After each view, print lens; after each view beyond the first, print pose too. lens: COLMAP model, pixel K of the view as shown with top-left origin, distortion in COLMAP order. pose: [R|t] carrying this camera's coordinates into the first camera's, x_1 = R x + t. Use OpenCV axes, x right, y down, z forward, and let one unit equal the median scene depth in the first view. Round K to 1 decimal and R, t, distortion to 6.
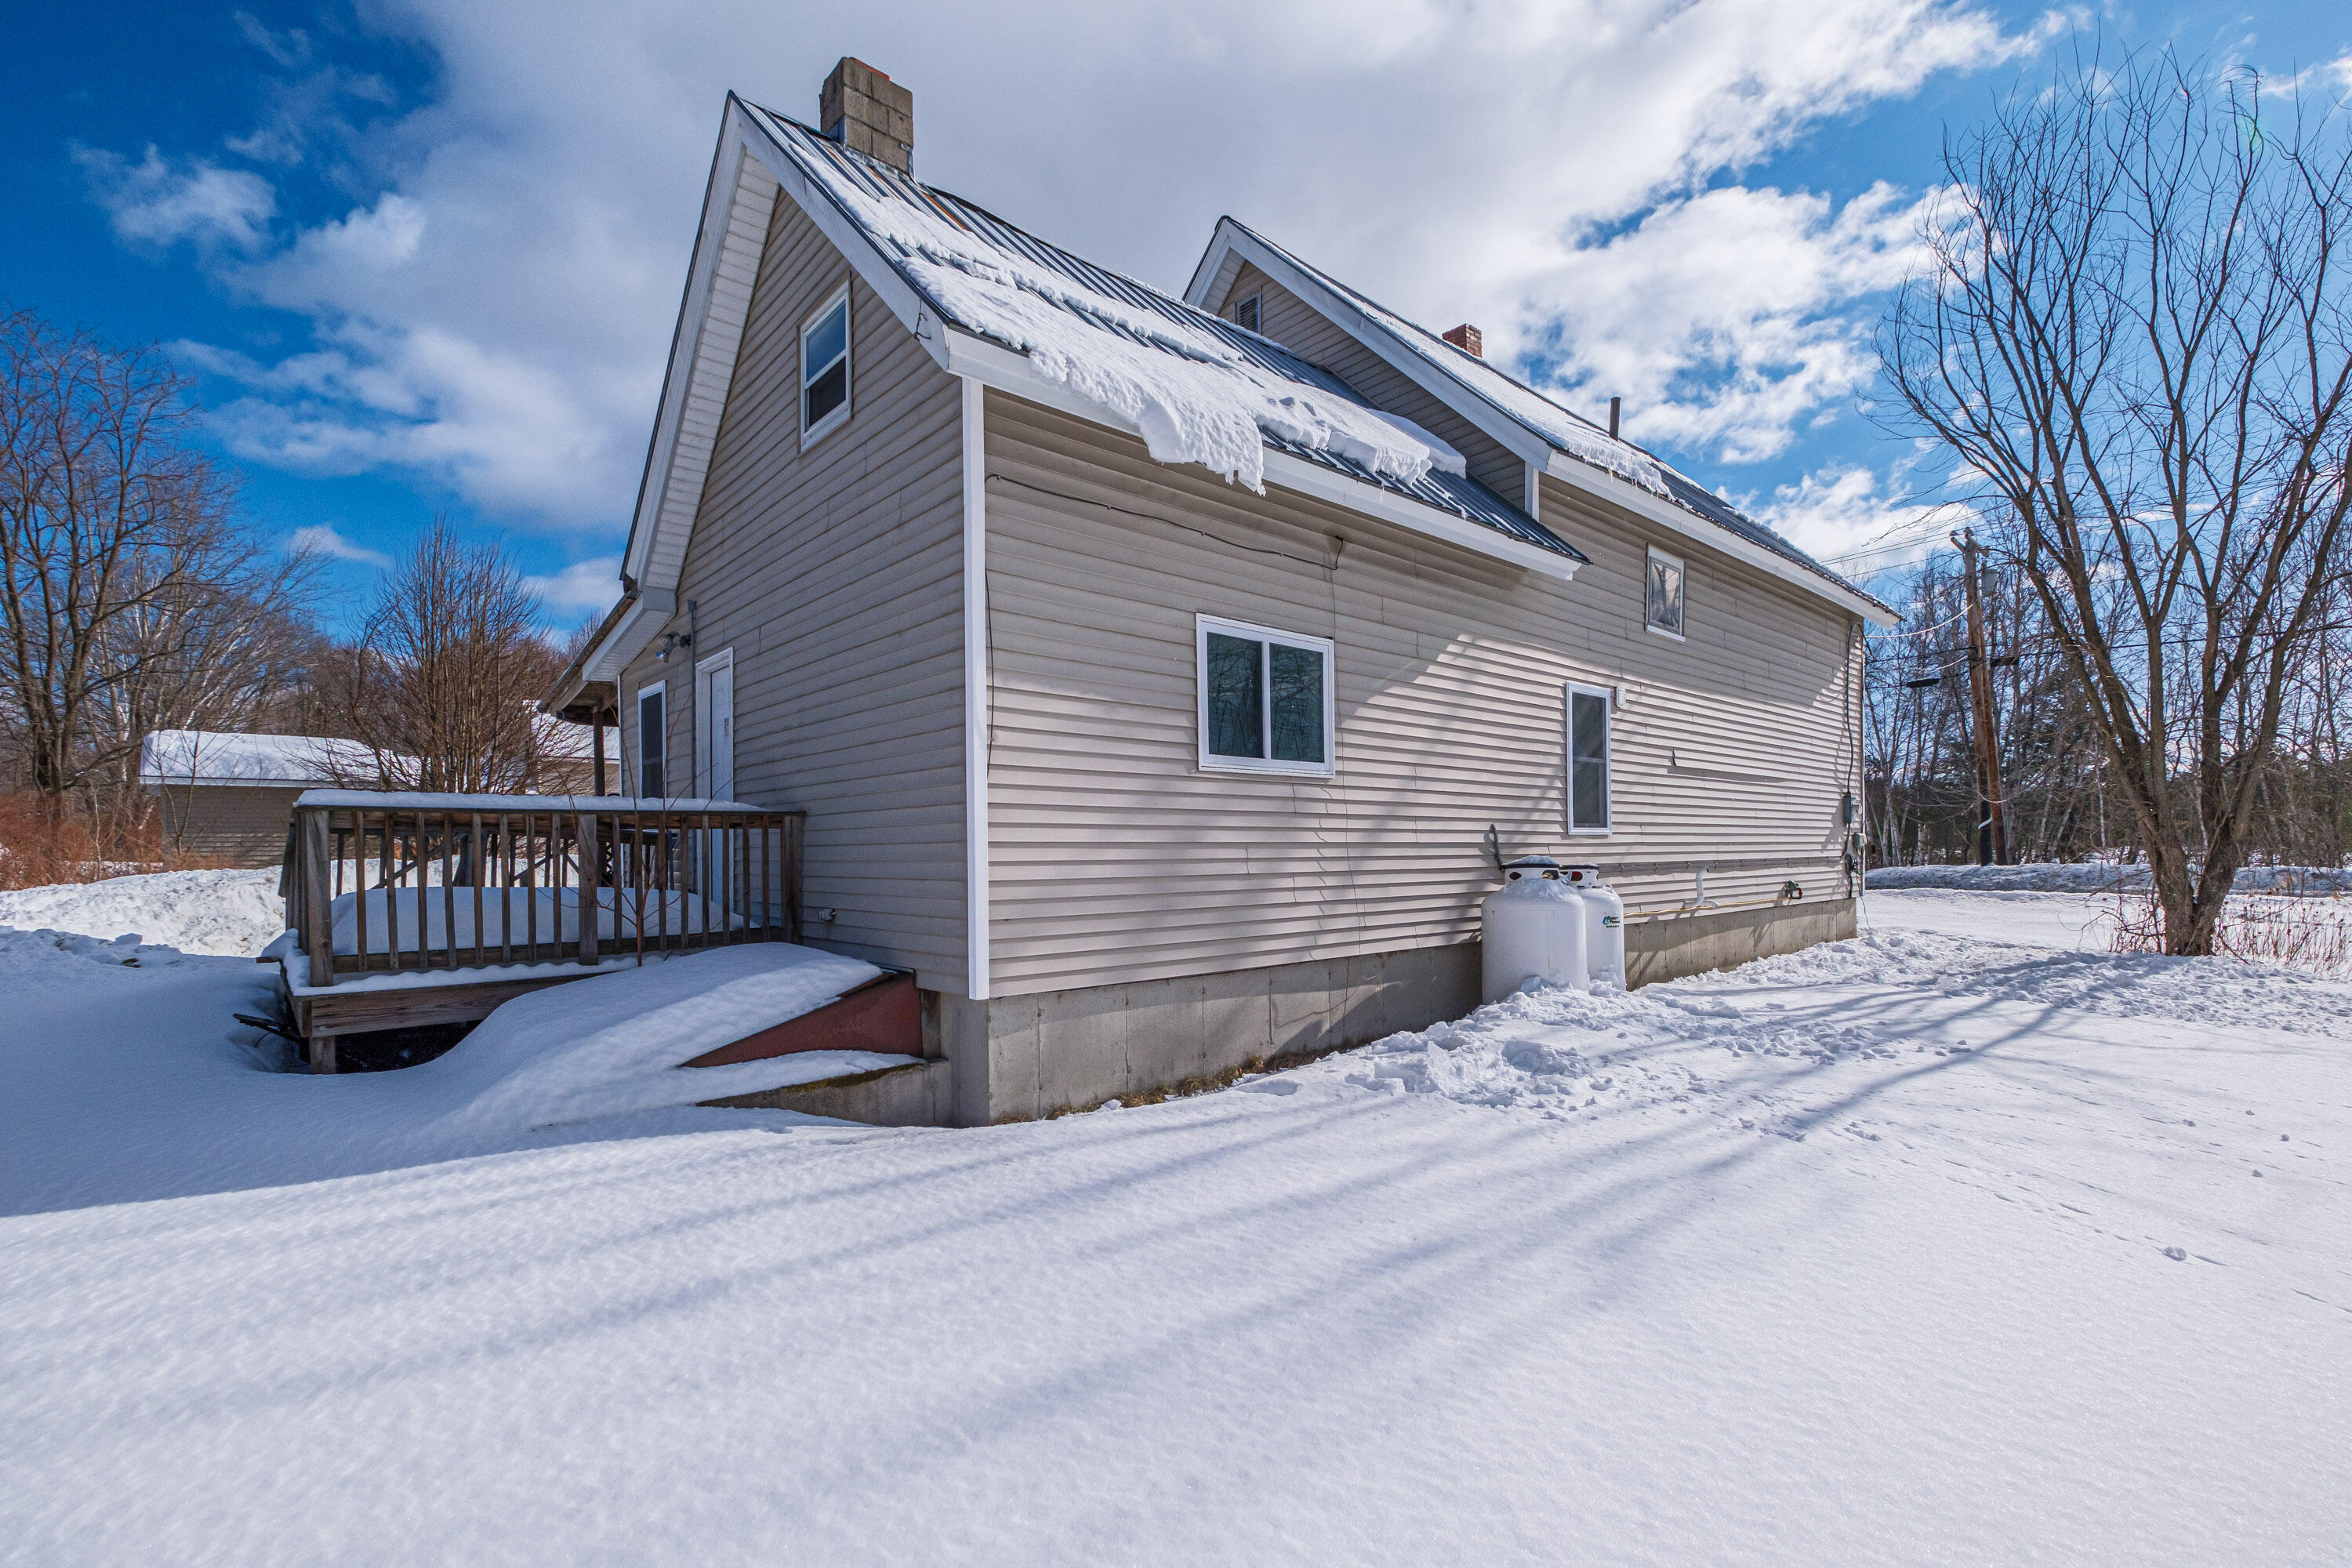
lens RADIAL K [[1014.6, 0, 1176.4], [0, 1014.6, 857.9], [0, 0, 1]] dist [-0.000068, -0.000172]
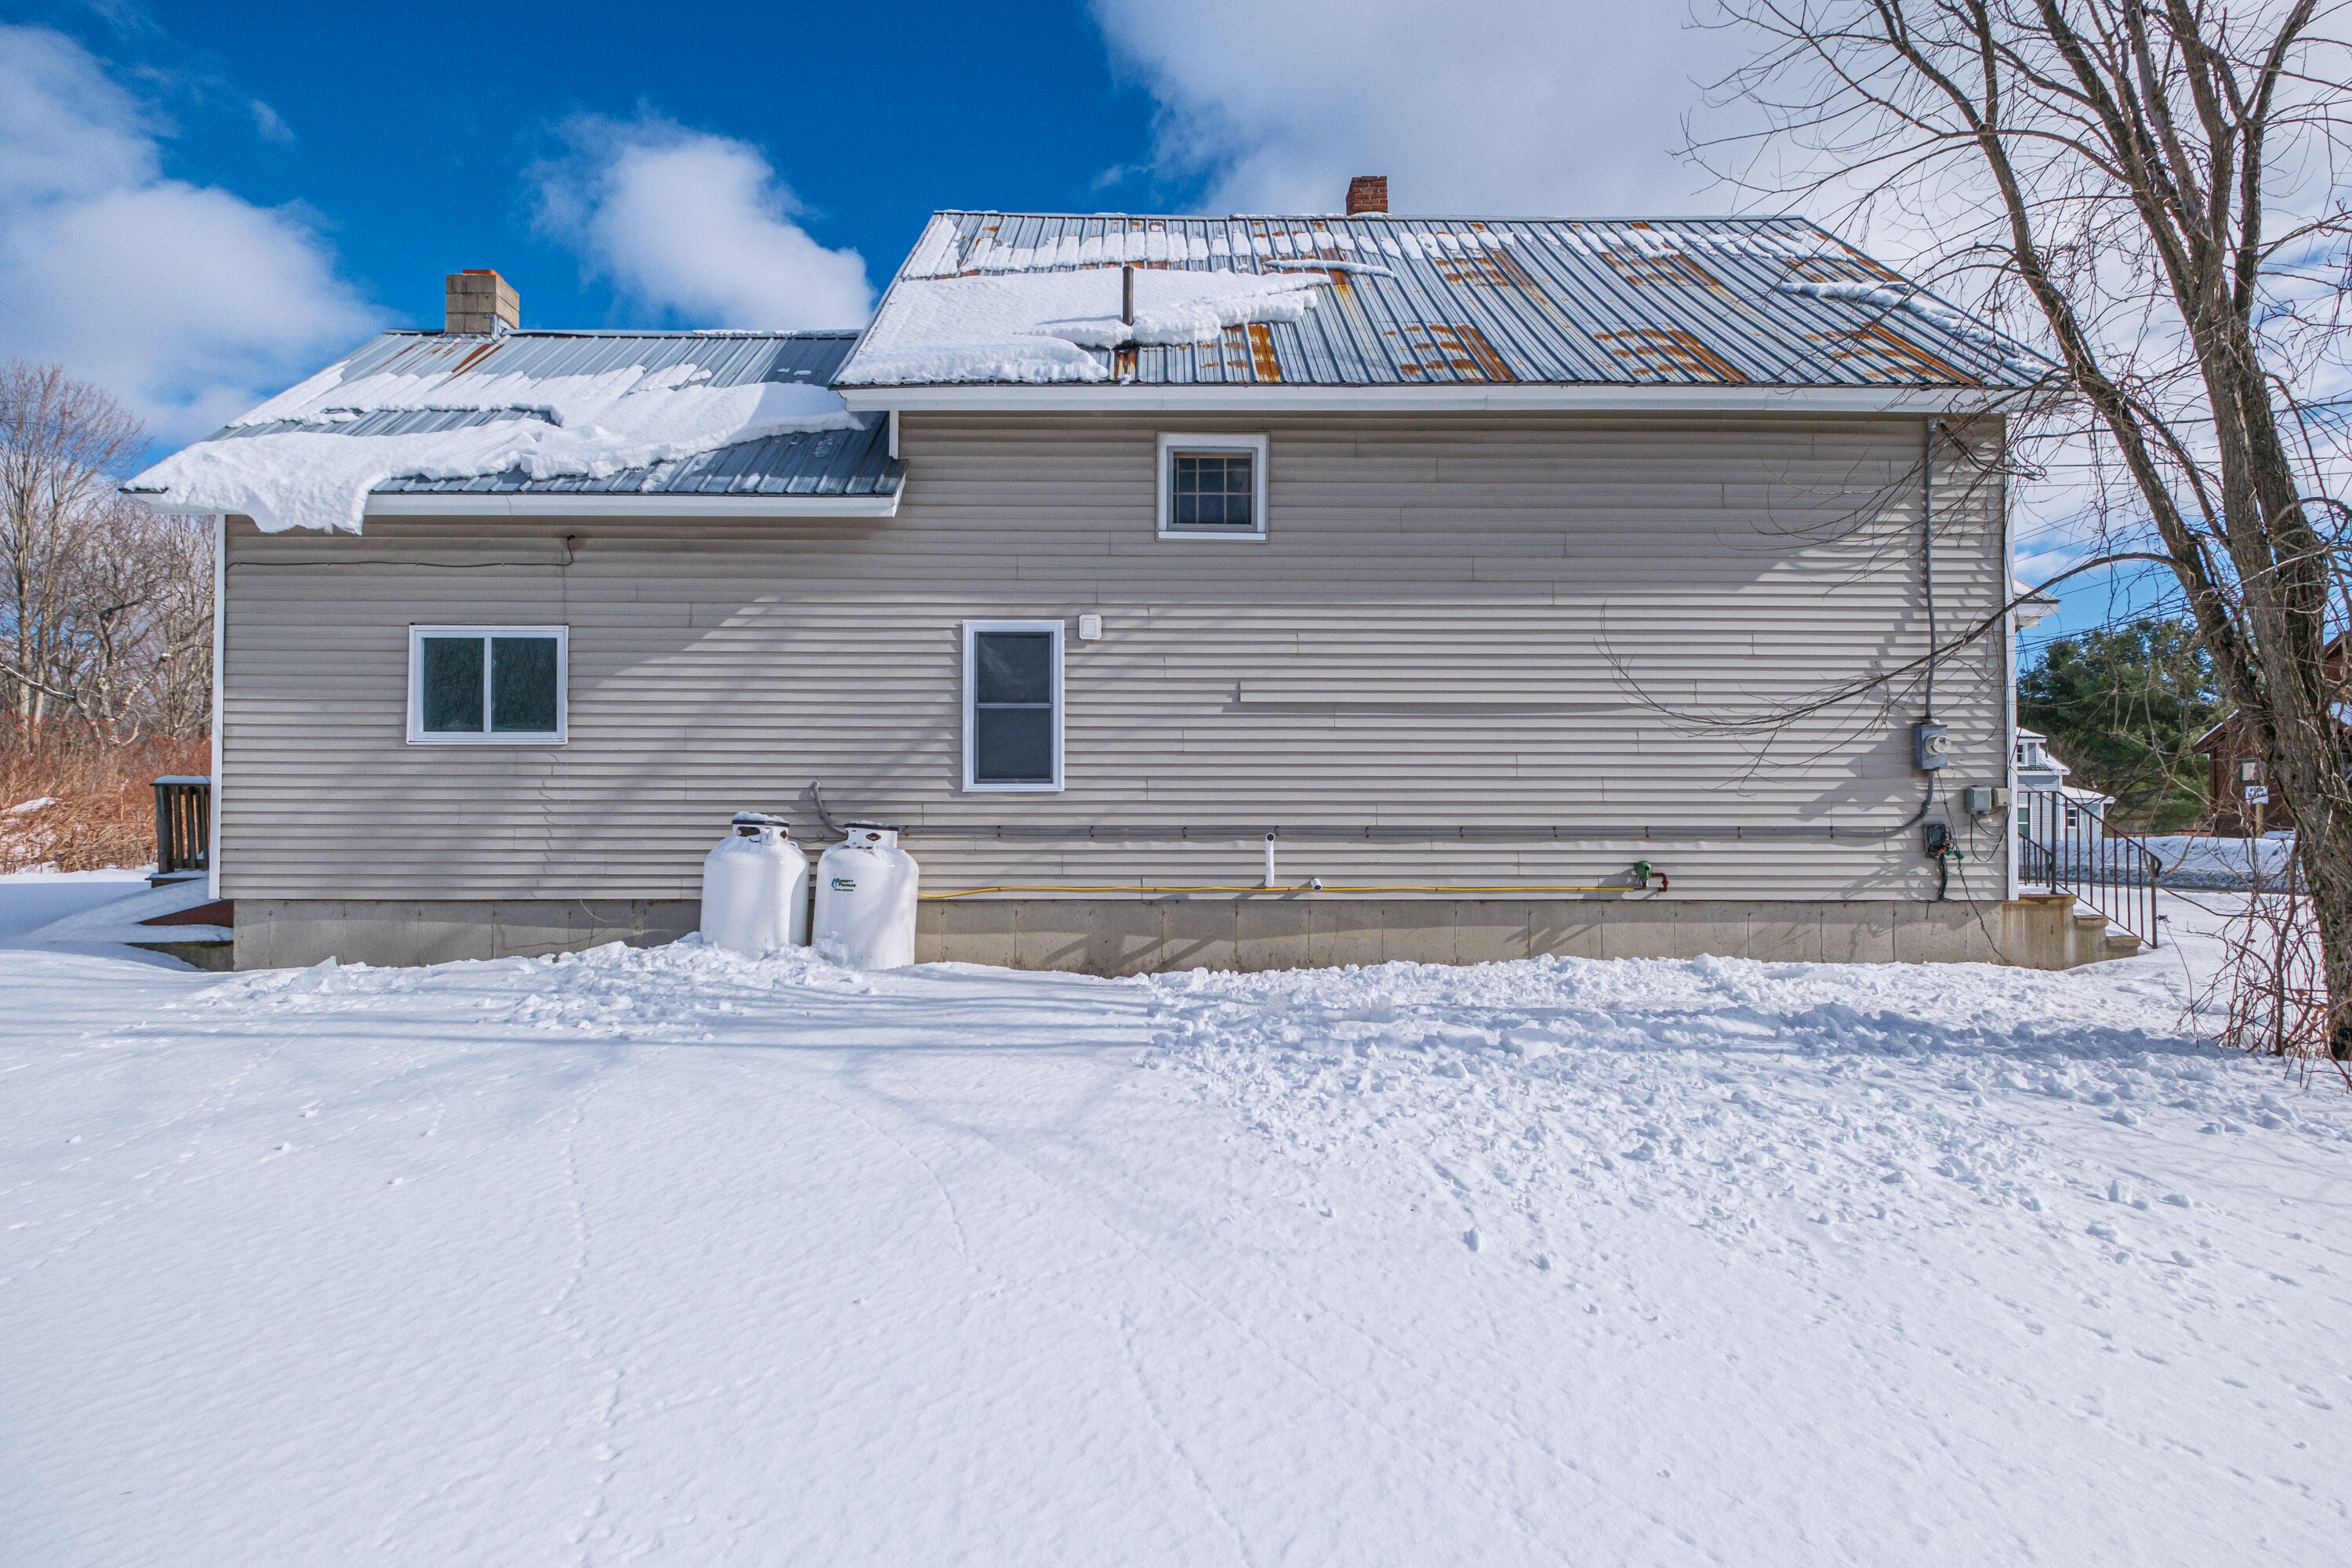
lens RADIAL K [[1022.2, 0, 1179.8], [0, 1022.2, 813.1], [0, 0, 1]] dist [-0.001877, -0.003043]
pose [[0.761041, 0.001249, -0.648703, 1.457764], [-0.011882, 0.999857, -0.012015, 0.005982], [0.648595, 0.016852, 0.760947, 0.571702]]
